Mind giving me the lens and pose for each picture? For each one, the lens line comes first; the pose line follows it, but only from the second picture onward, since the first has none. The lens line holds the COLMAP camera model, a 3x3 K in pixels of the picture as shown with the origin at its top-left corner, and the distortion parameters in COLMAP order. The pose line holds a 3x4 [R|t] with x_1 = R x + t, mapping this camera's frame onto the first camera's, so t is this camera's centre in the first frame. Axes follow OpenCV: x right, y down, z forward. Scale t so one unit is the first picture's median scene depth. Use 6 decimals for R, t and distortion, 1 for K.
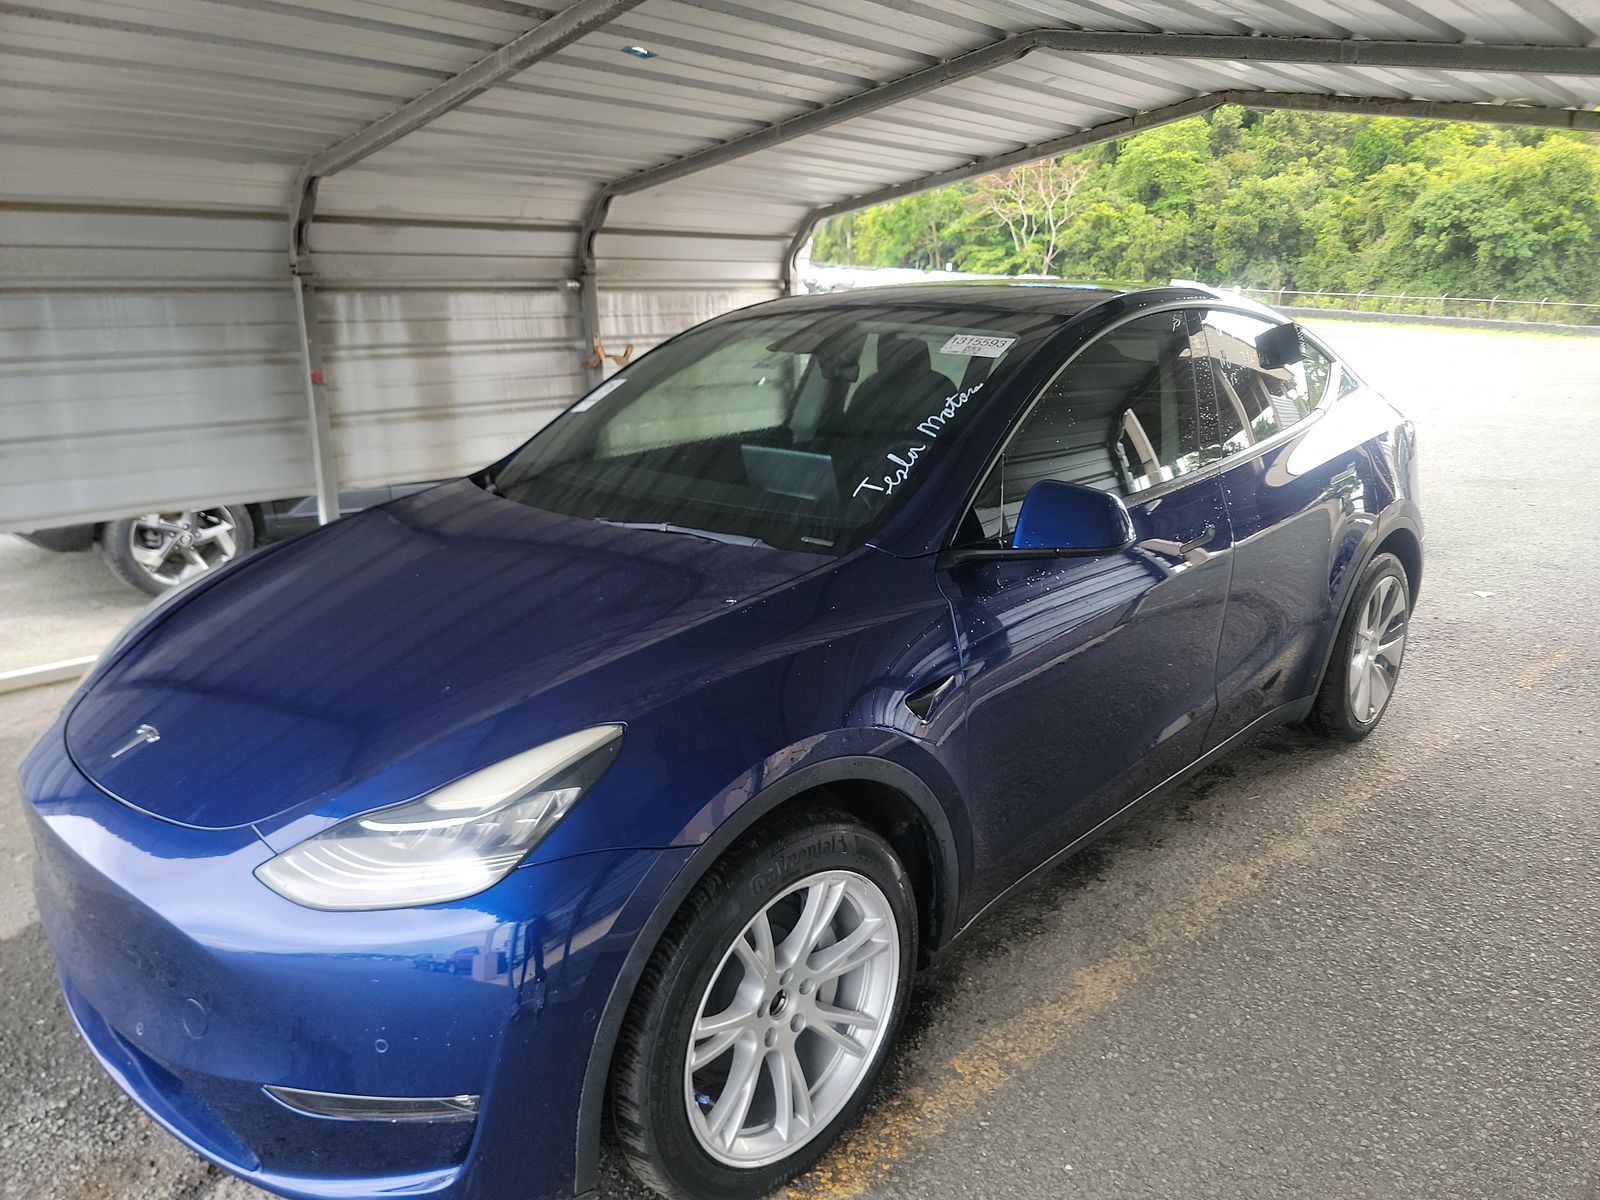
lens RADIAL K [[1119.1, 0, 812.5], [0, 1119.1, 572.5], [0, 0, 1]] dist [0.060966, -0.048491]
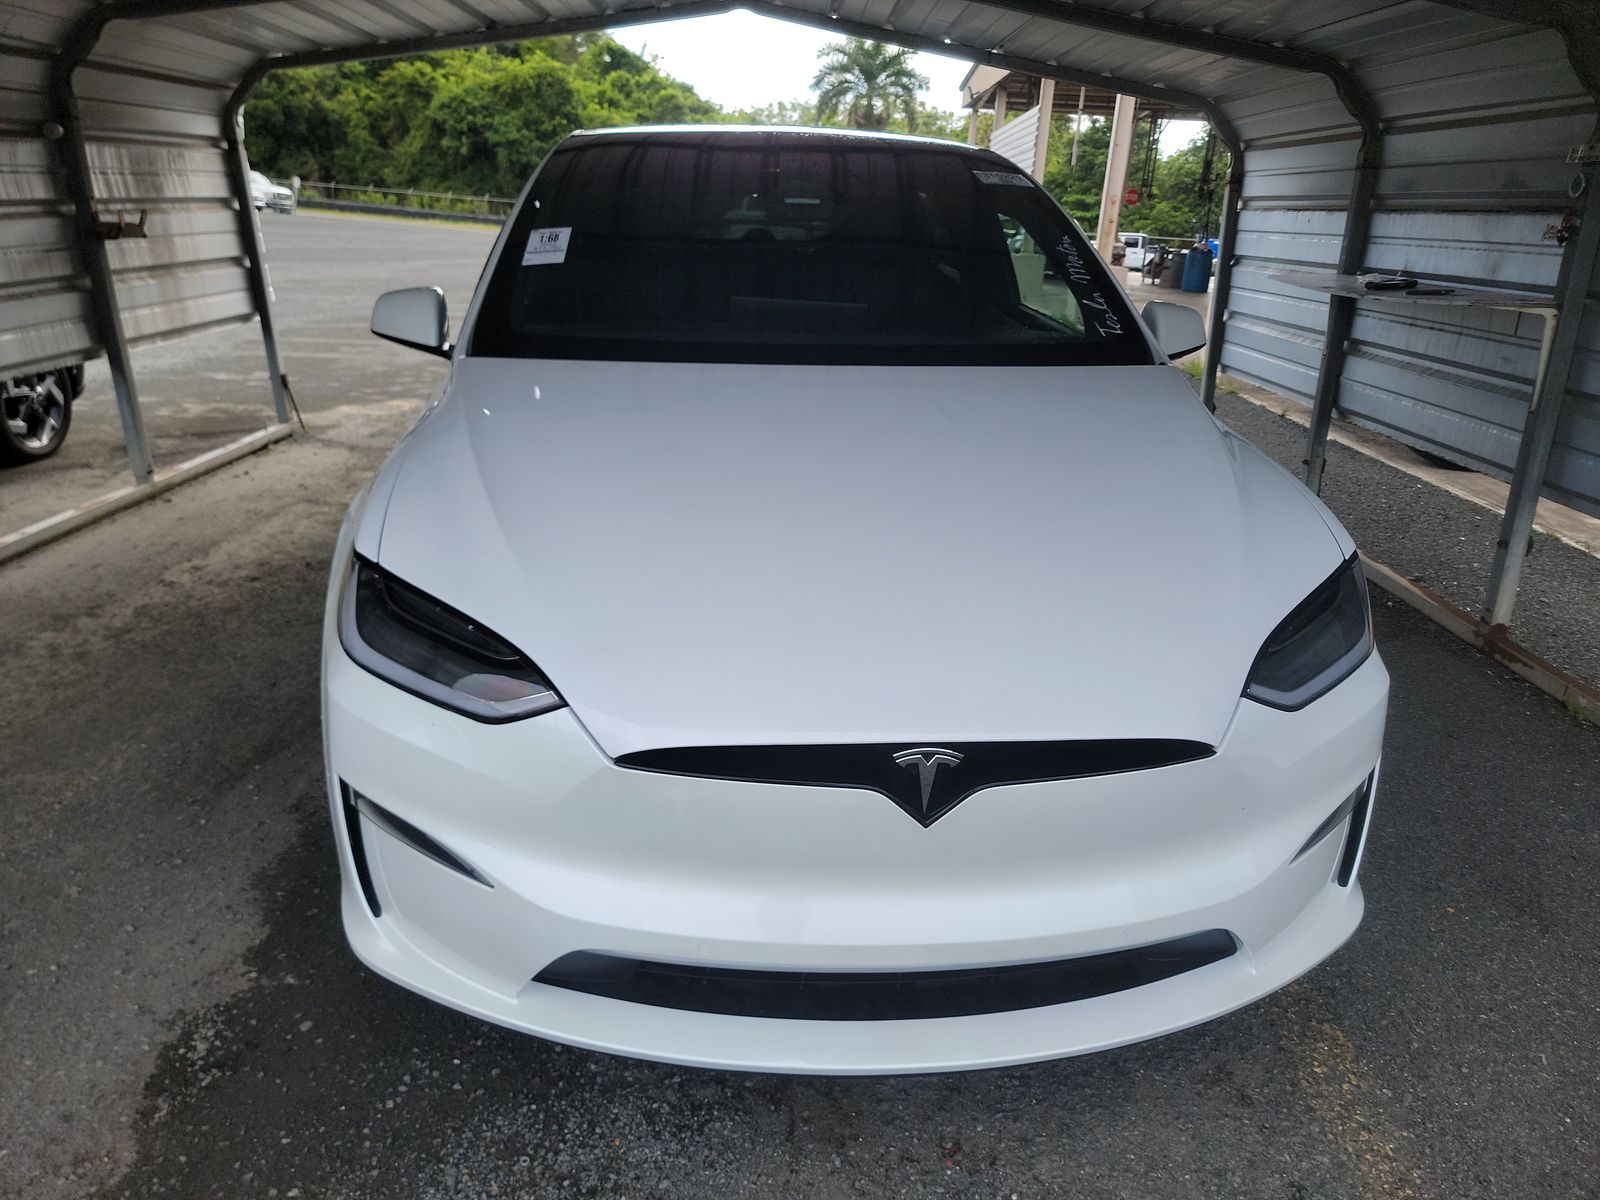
lens RADIAL K [[1119.1, 0, 793.1], [0, 1119.1, 588.6], [0, 0, 1]] dist [0.060966, -0.048491]
pose [[0.716023, -0.207605, 0.666492, -0.489683], [0.141855, 0.978106, 0.152272, 0.006714], [-0.683512, -0.014484, 0.729796, 0.085779]]
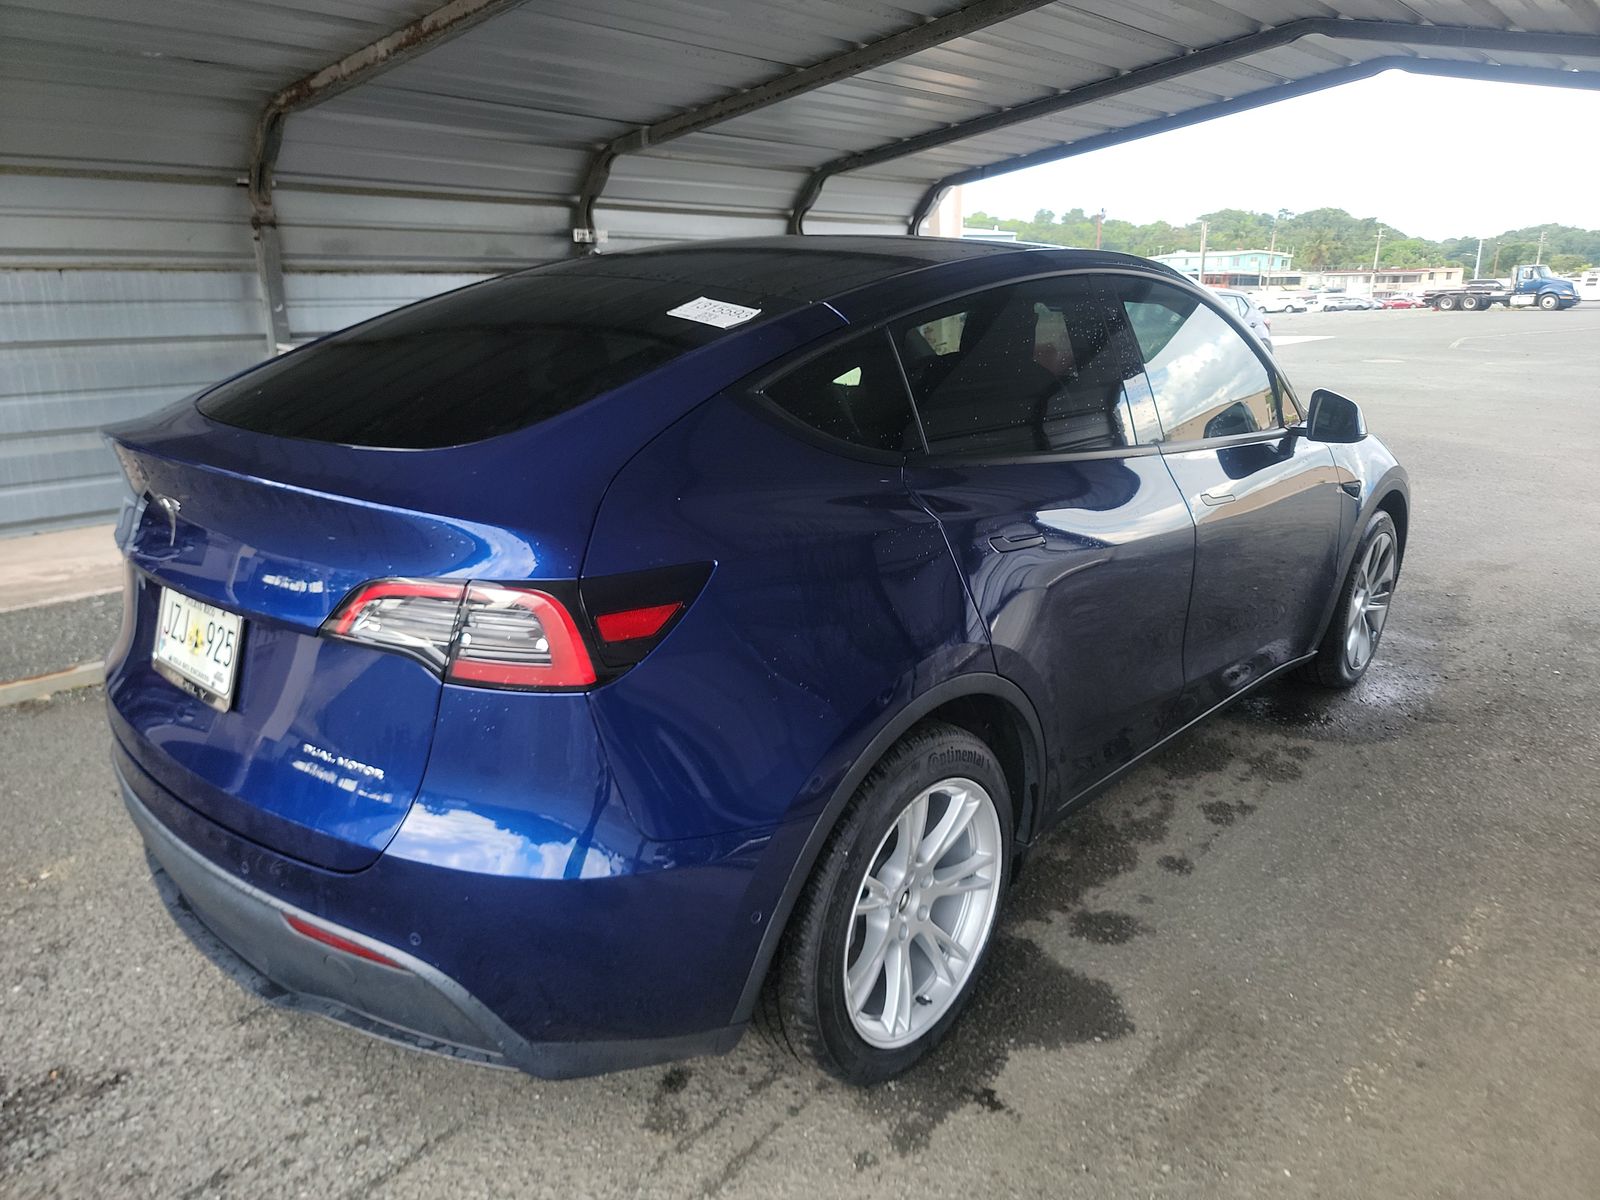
lens RADIAL K [[1119.1, 0, 799.9], [0, 1119.1, 579.2], [0, 0, 1]] dist [0.060966, -0.048491]
pose [[-0.998650, -0.007004, -0.051470, 0.187506], [-0.031845, 0.865369, 0.500123, -0.314803], [0.041038, 0.501087, -0.864423, 1.274497]]
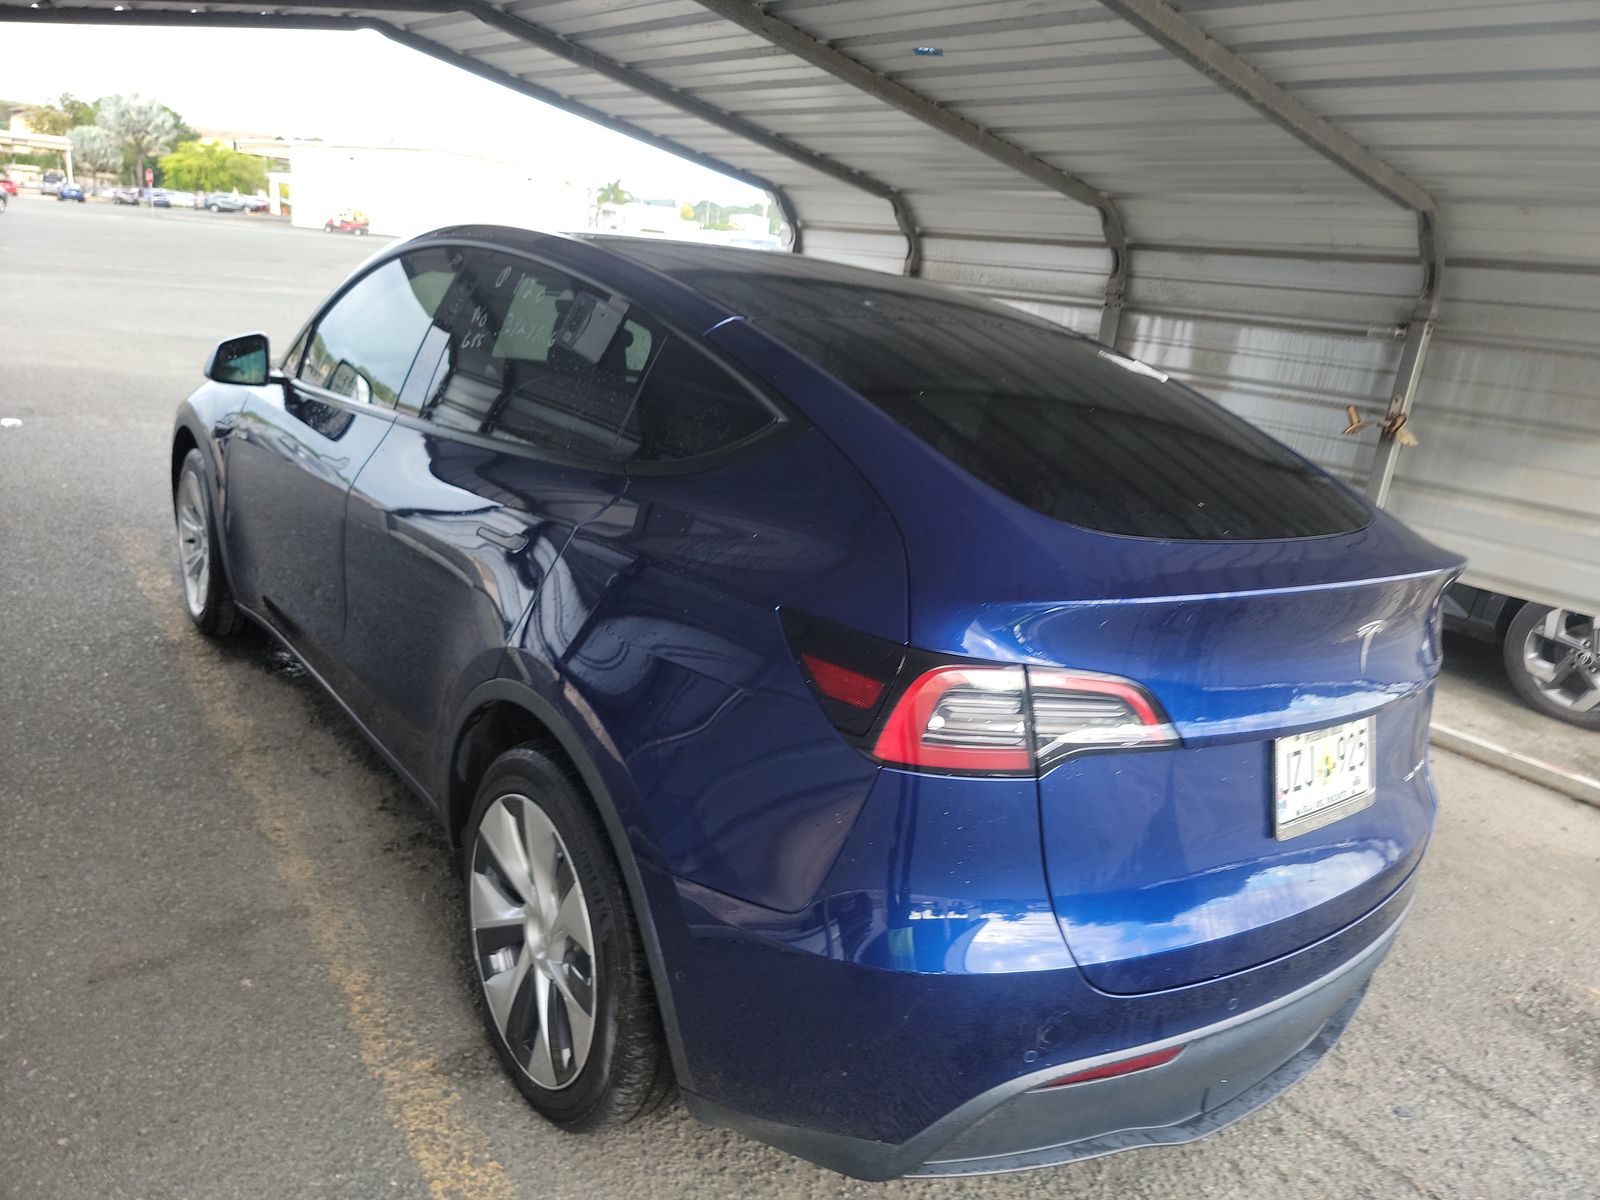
lens RADIAL K [[1119.1, 0, 828.8], [0, 1119.1, 583.1], [0, 0, 1]] dist [0.060966, -0.048491]
pose [[-0.125593, 0.246906, -0.960866, 0.697881], [-0.353225, 0.893937, 0.275877, -0.198553], [0.927070, 0.374050, -0.025059, 0.804944]]
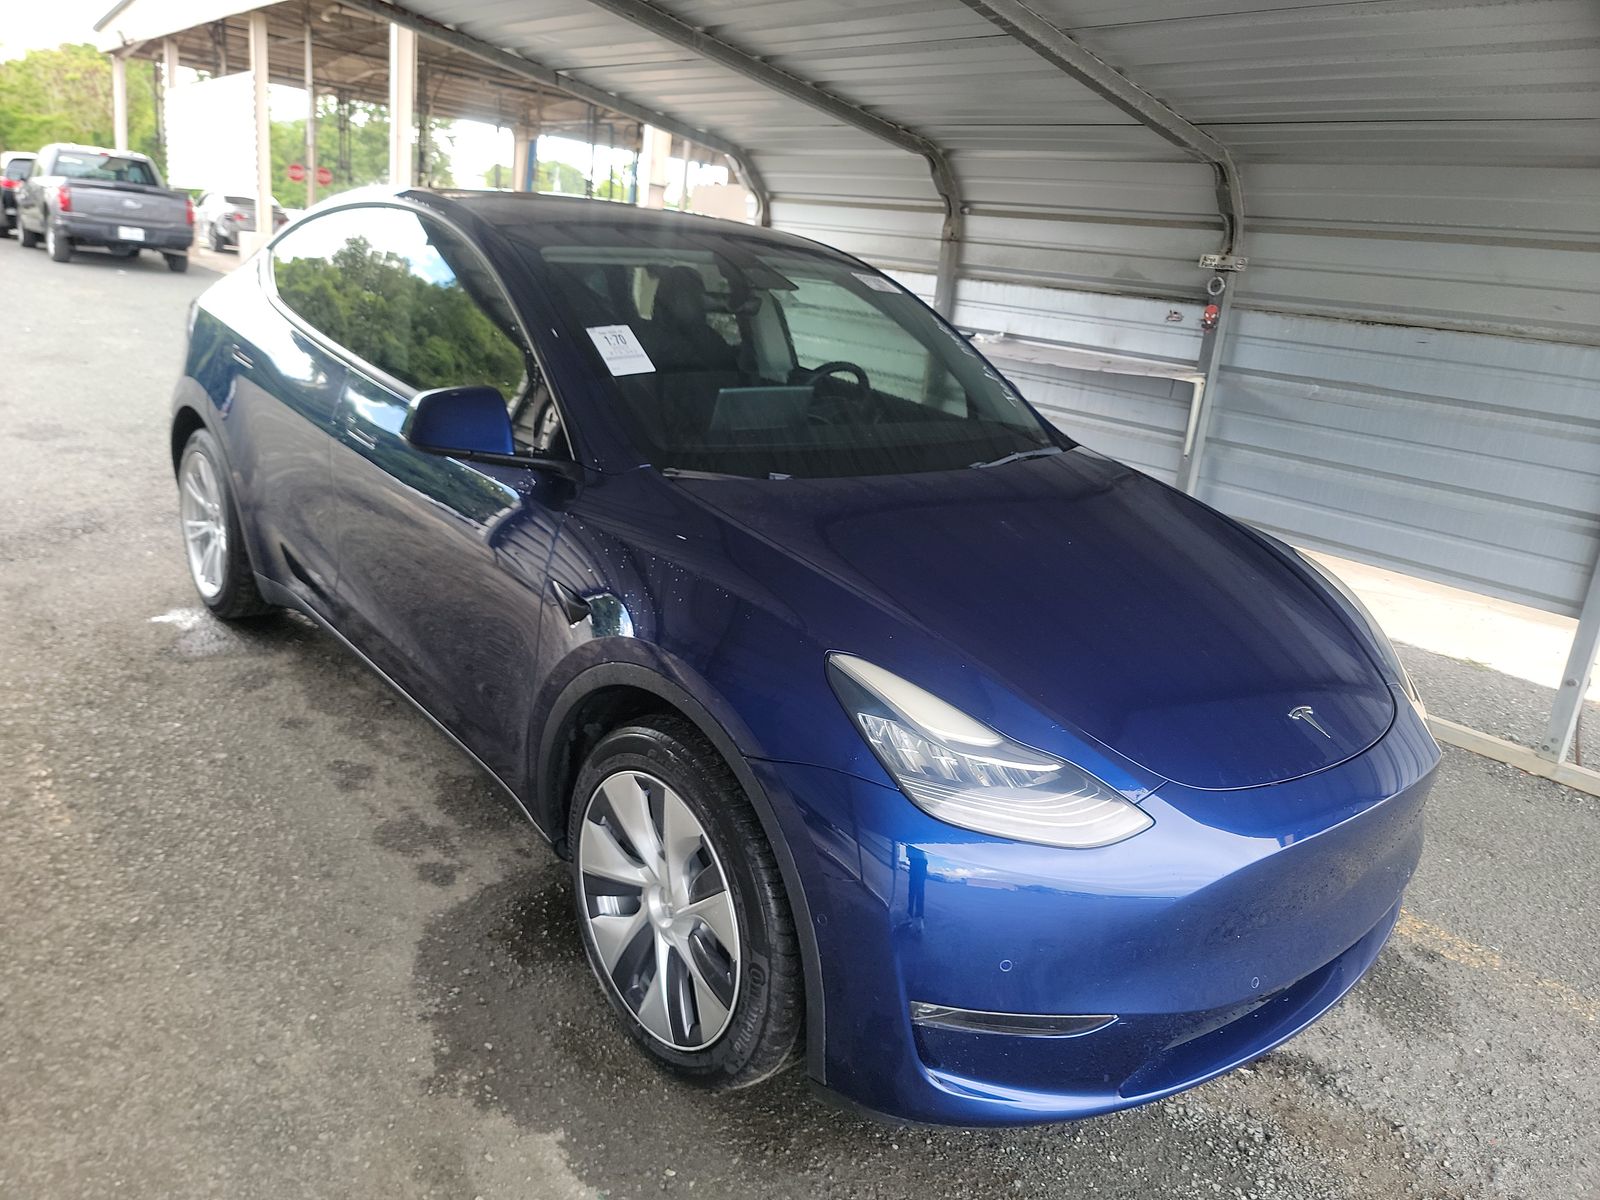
lens RADIAL K [[1119.1, 0, 787.9], [0, 1119.1, 594.2], [0, 0, 1]] dist [0.060966, -0.048491]
pose [[0.089855, -0.293699, 0.951666, -0.596906], [0.146983, 0.948978, 0.278991, -0.121981], [-0.985049, 0.114810, 0.128439, 0.497028]]
